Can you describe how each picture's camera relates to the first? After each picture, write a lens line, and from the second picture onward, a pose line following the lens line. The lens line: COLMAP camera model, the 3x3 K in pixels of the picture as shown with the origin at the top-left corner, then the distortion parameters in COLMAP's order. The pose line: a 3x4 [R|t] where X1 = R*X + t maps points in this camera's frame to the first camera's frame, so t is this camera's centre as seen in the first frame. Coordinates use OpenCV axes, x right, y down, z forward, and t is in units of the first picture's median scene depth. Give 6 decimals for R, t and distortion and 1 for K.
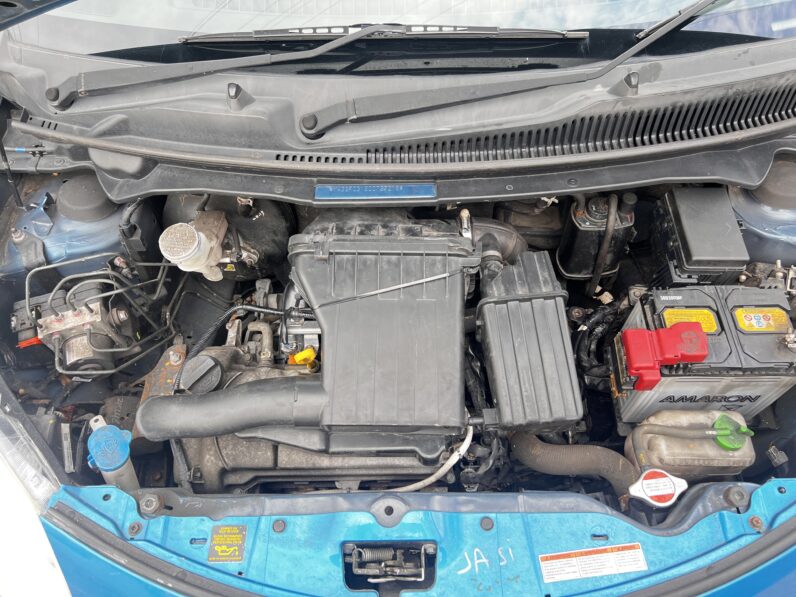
lens RADIAL K [[604.2, 0, 398.0], [0, 604.2, 298.5], [0, 0, 1]] dist [0.045249, -0.054847]
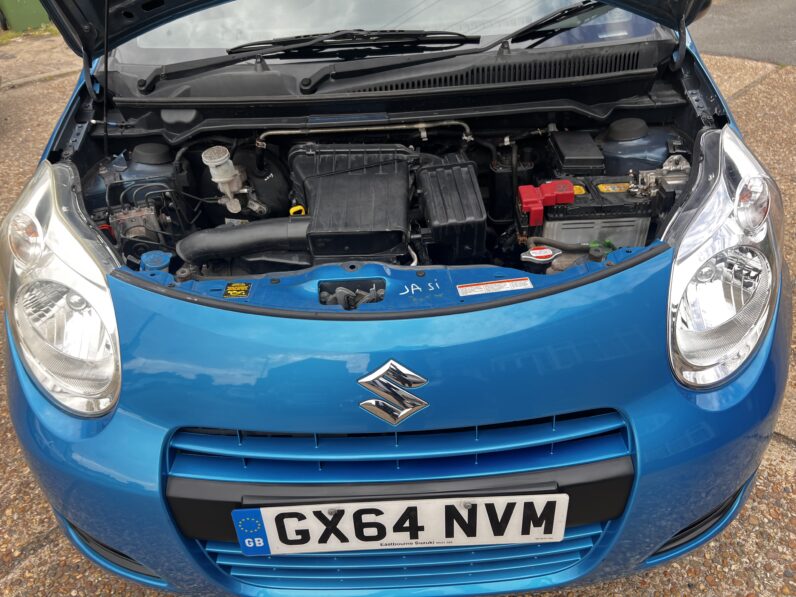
lens RADIAL K [[604.2, 0, 398.0], [0, 604.2, 298.5], [0, 0, 1]] dist [0.045249, -0.054847]
pose [[0.999685, -0.024898, -0.003147, 0.080923], [0.022005, 0.929938, -0.367057, 0.793527], [0.012066, 0.366872, 0.930193, -0.245174]]
